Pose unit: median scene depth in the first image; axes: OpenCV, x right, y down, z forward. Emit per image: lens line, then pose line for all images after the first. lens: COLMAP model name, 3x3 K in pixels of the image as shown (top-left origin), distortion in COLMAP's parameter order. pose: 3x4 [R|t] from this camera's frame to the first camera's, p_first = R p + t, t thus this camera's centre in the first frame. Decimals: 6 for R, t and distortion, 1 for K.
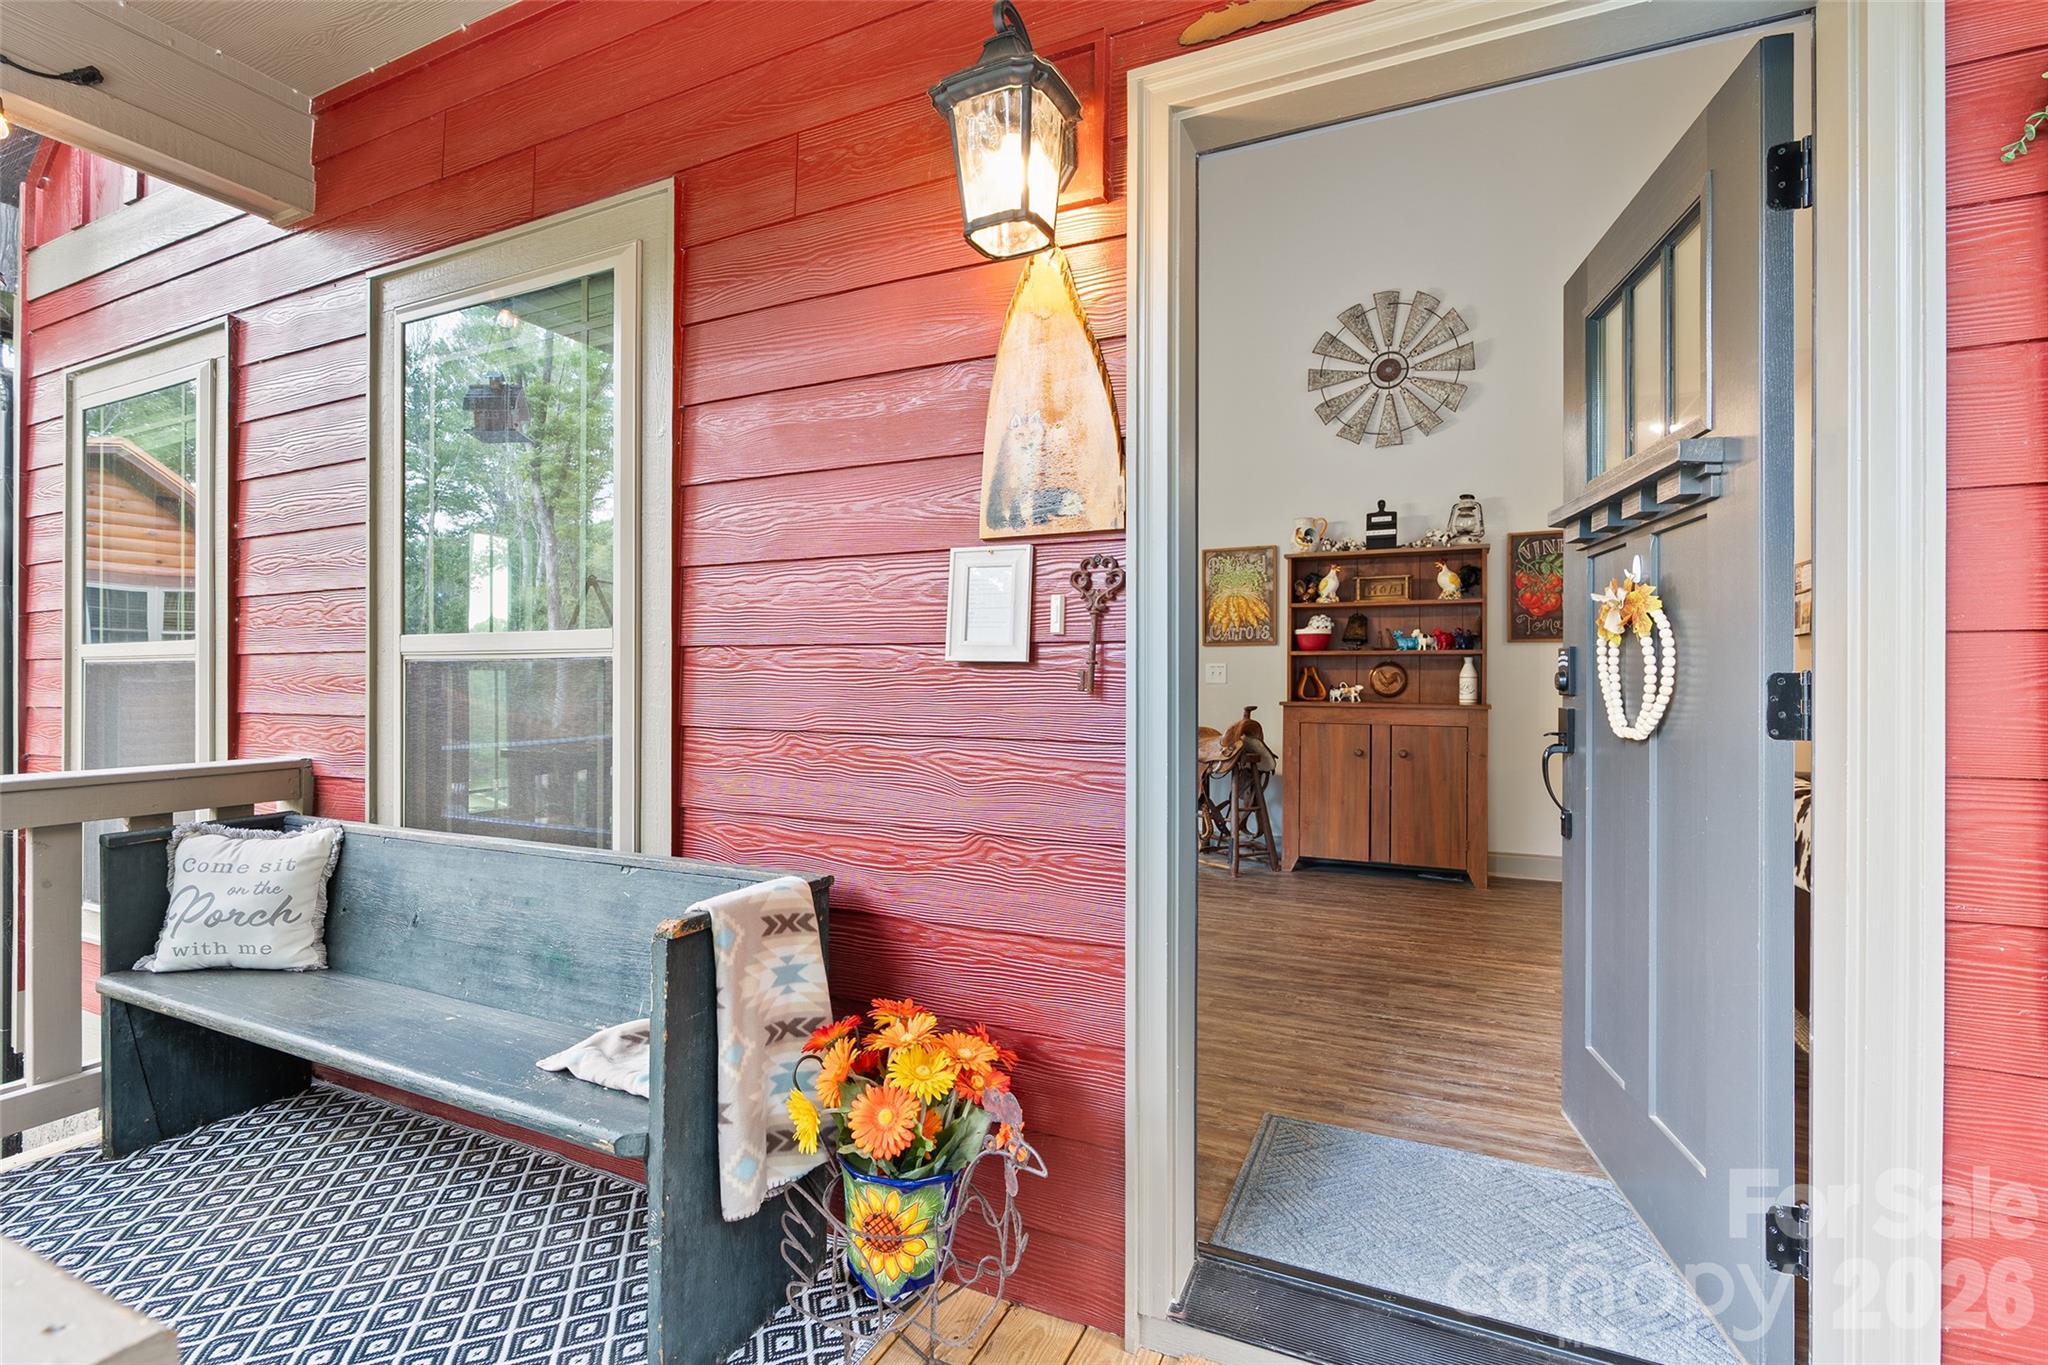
lens RADIAL K [[919.6, 0, 1022.3], [0, 919.6, 678.4], [0, 0, 1]] dist [-0.019040, 0.006439]
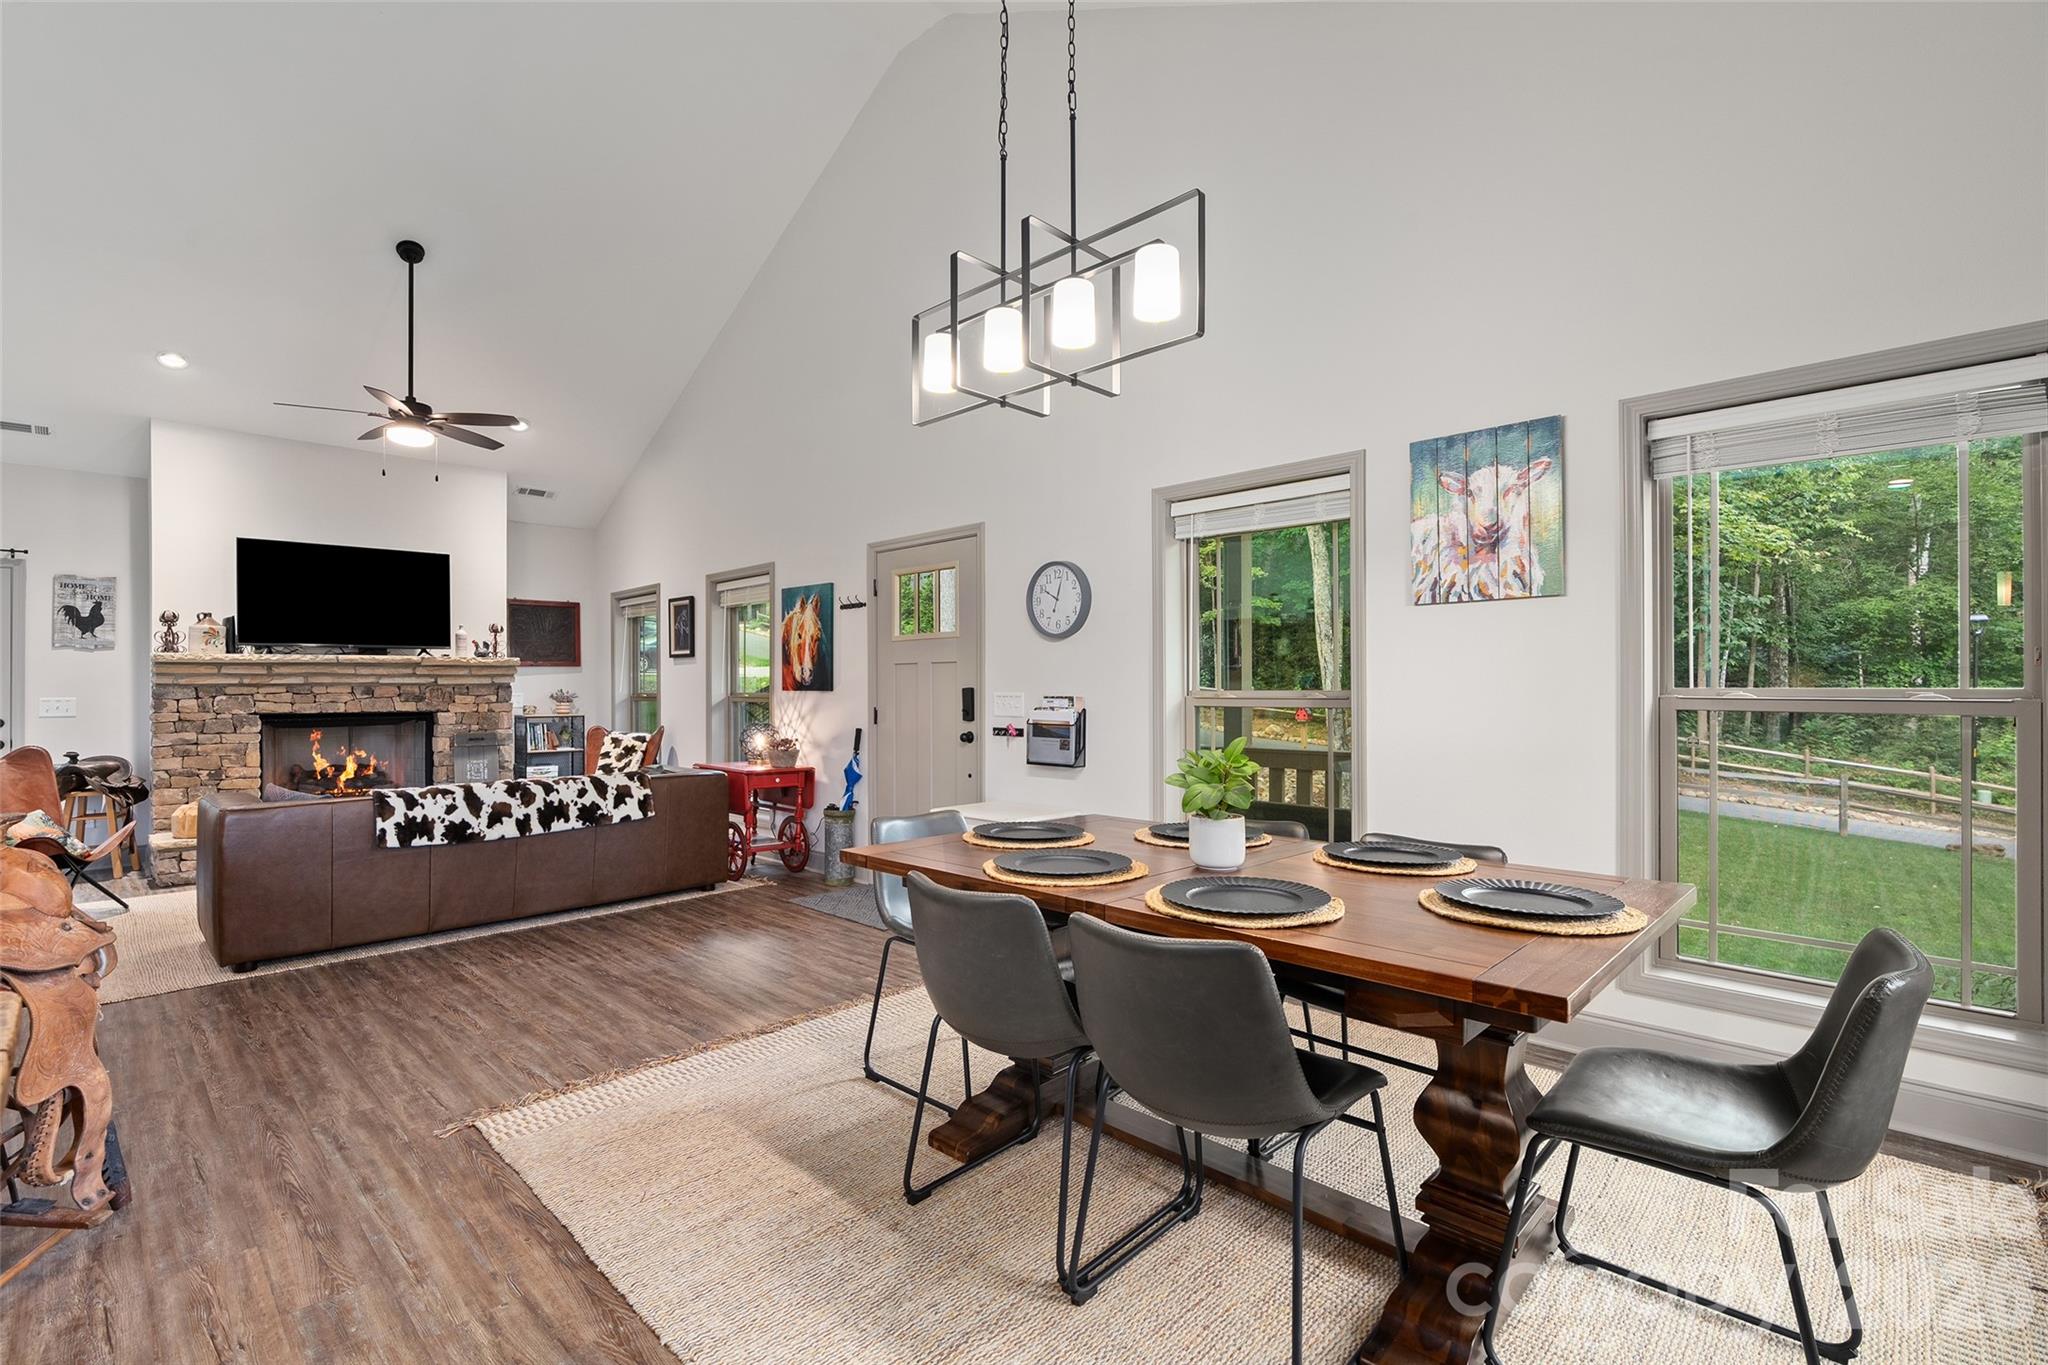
lens RADIAL K [[919.6, 0, 1017.8], [0, 919.6, 681.7], [0, 0, 1]] dist [-0.019040, 0.006439]
pose [[-0.944565, 0.005882, 0.328272, -0.287636], [0.003506, 0.999963, -0.007827, -0.021545], [-0.328306, -0.006242, -0.944551, 1.204437]]
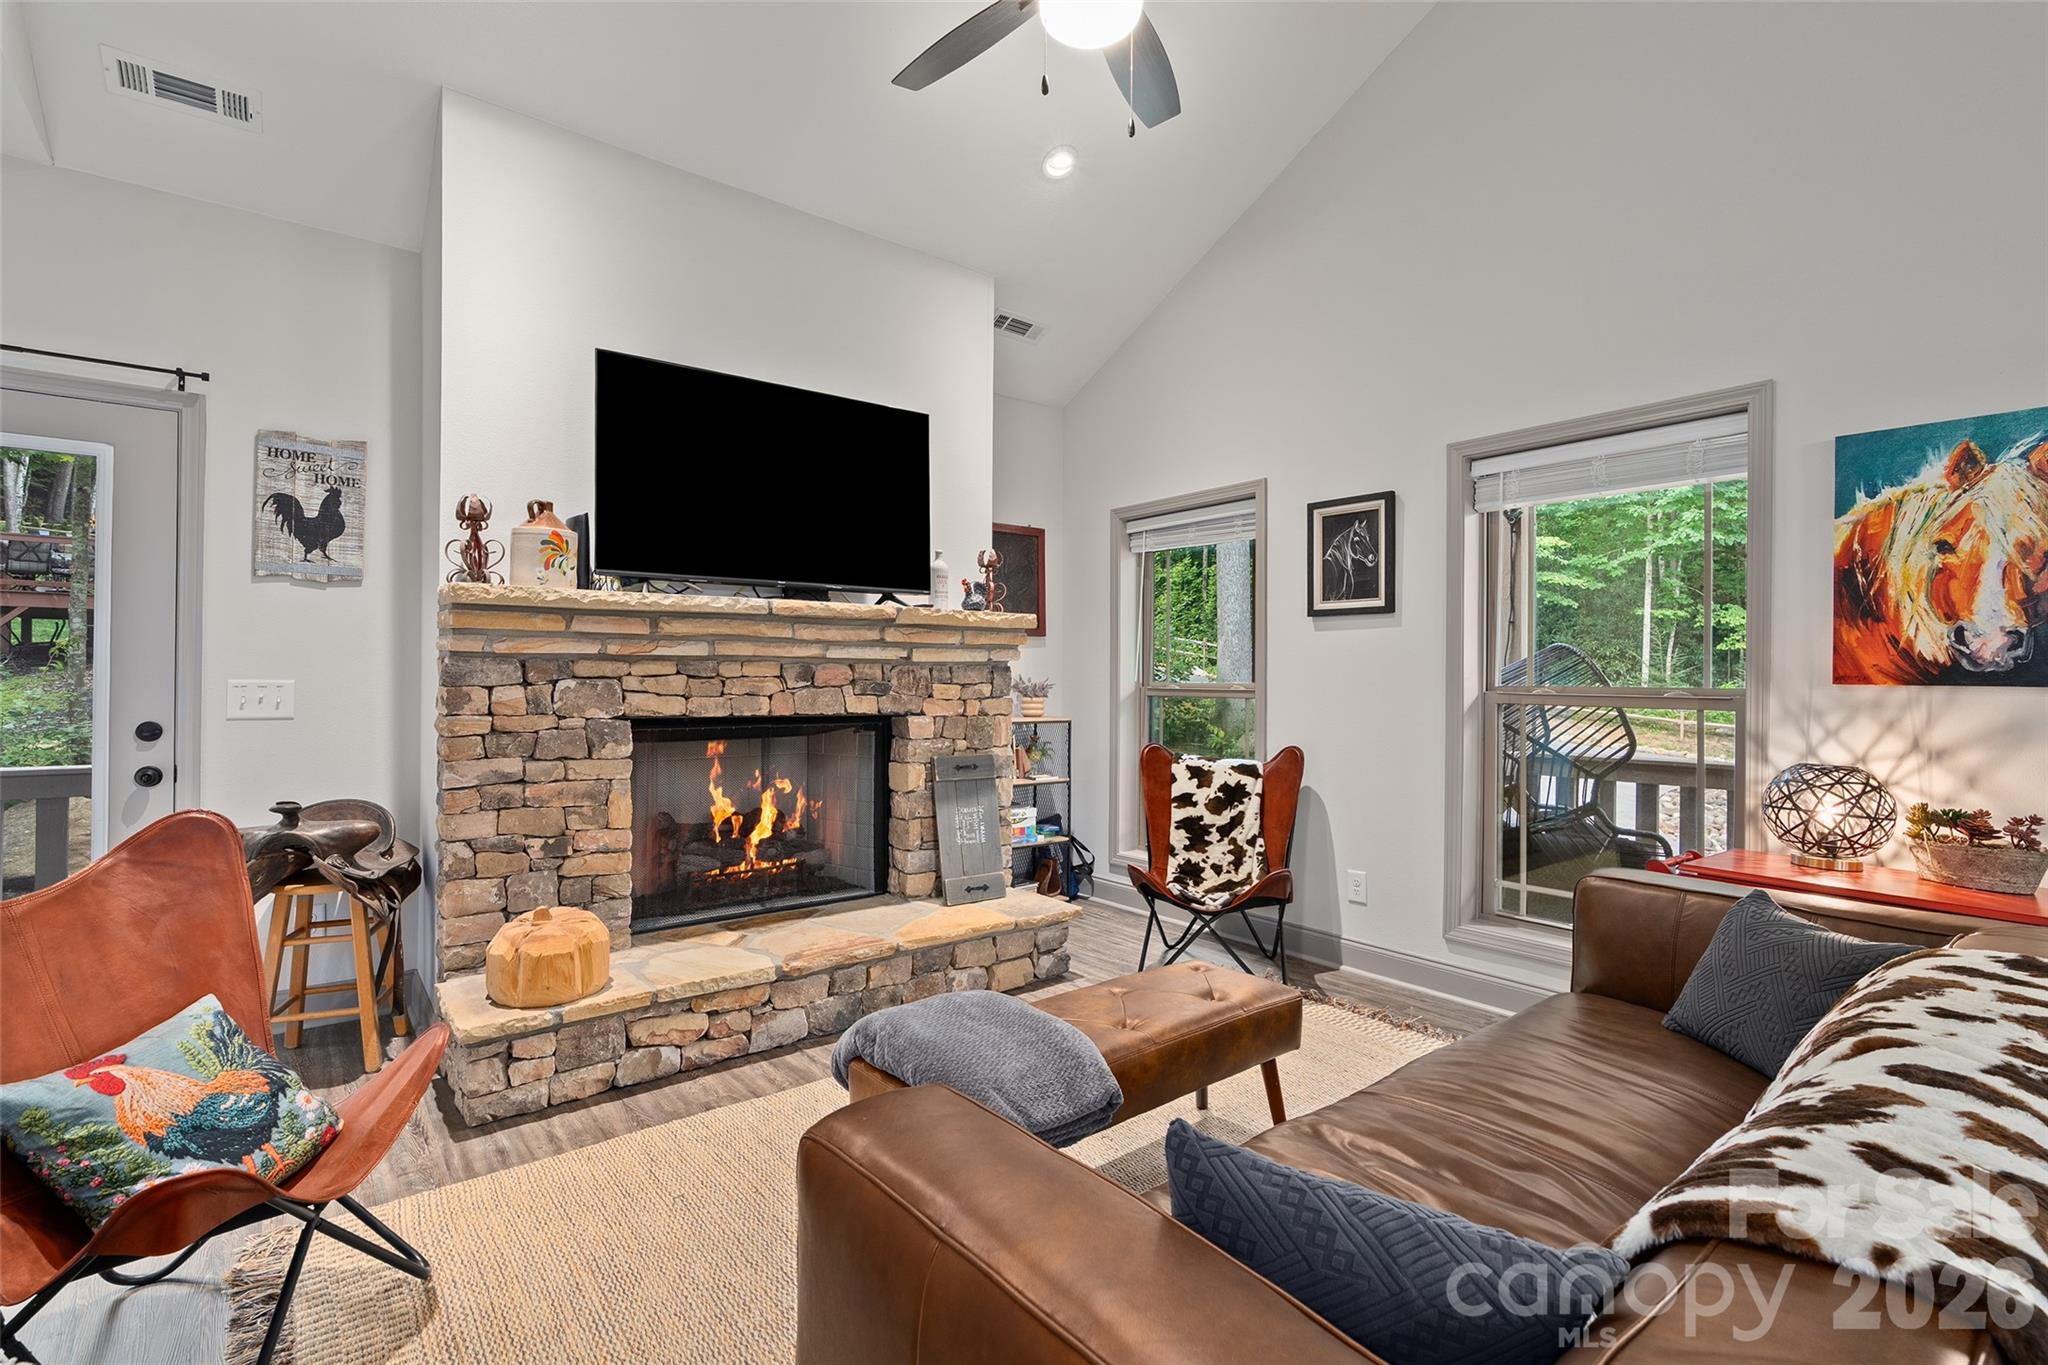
lens RADIAL K [[919.6, 0, 1012.2], [0, 919.6, 676.7], [0, 0, 1]] dist [-0.019040, 0.006439]
pose [[-0.891732, -0.007549, 0.452500, 0.571267], [-0.008689, 0.999962, -0.000442, -0.020388], [-0.452480, -0.004326, -0.891764, 0.809201]]
